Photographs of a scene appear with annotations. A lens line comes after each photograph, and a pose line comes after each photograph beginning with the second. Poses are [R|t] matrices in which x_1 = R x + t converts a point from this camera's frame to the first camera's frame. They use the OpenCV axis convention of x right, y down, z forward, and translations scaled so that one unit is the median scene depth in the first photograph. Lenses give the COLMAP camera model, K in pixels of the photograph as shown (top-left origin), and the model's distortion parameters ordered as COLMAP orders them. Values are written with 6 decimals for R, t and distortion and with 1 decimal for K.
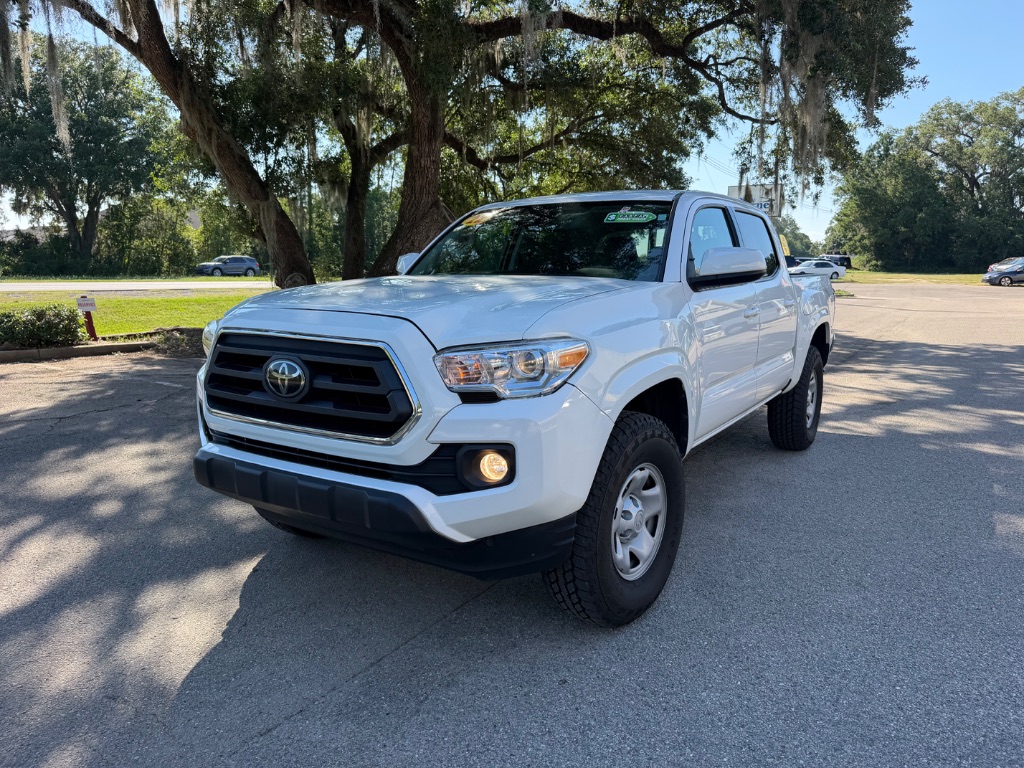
lens RADIAL K [[730.2, 0, 510.4], [0, 730.2, 376.8], [0, 0, 1]] dist [0.024412, -0.030081]
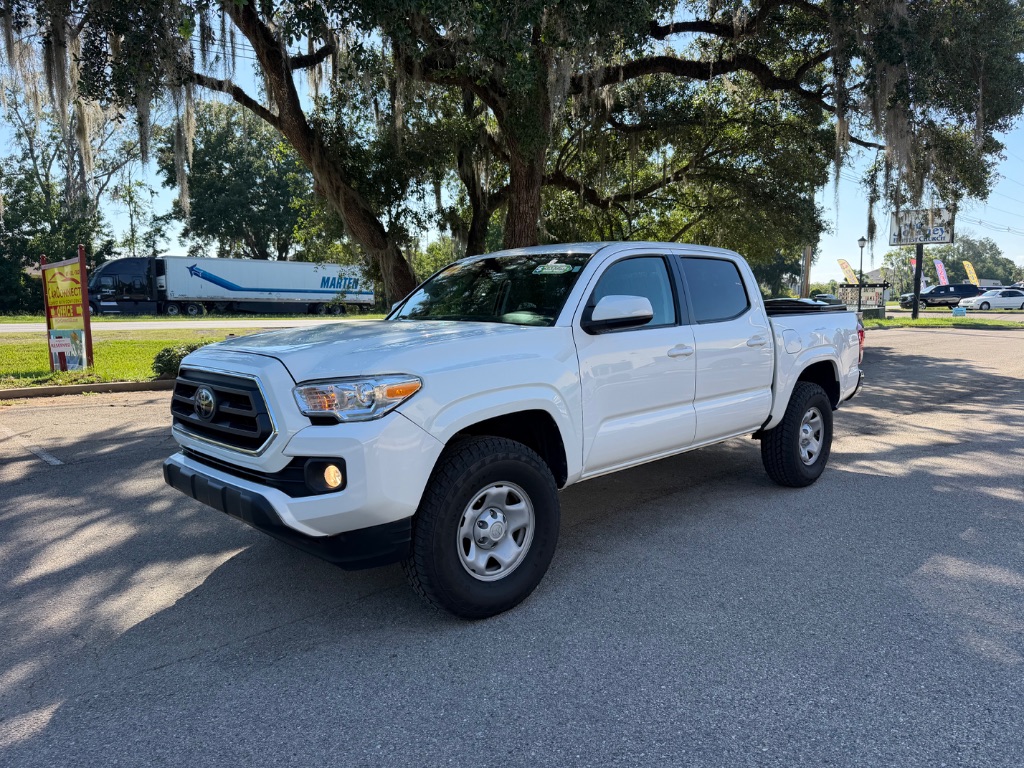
lens RADIAL K [[725.6, 0, 516.2], [0, 725.6, 383.0], [0, 0, 1]] dist [0.063369, -0.088226]
pose [[0.975755, 0.011618, -0.218556, 0.247280], [-0.019623, 0.999212, -0.034492, -0.000293], [0.217983, 0.037944, 0.975215, -0.076436]]
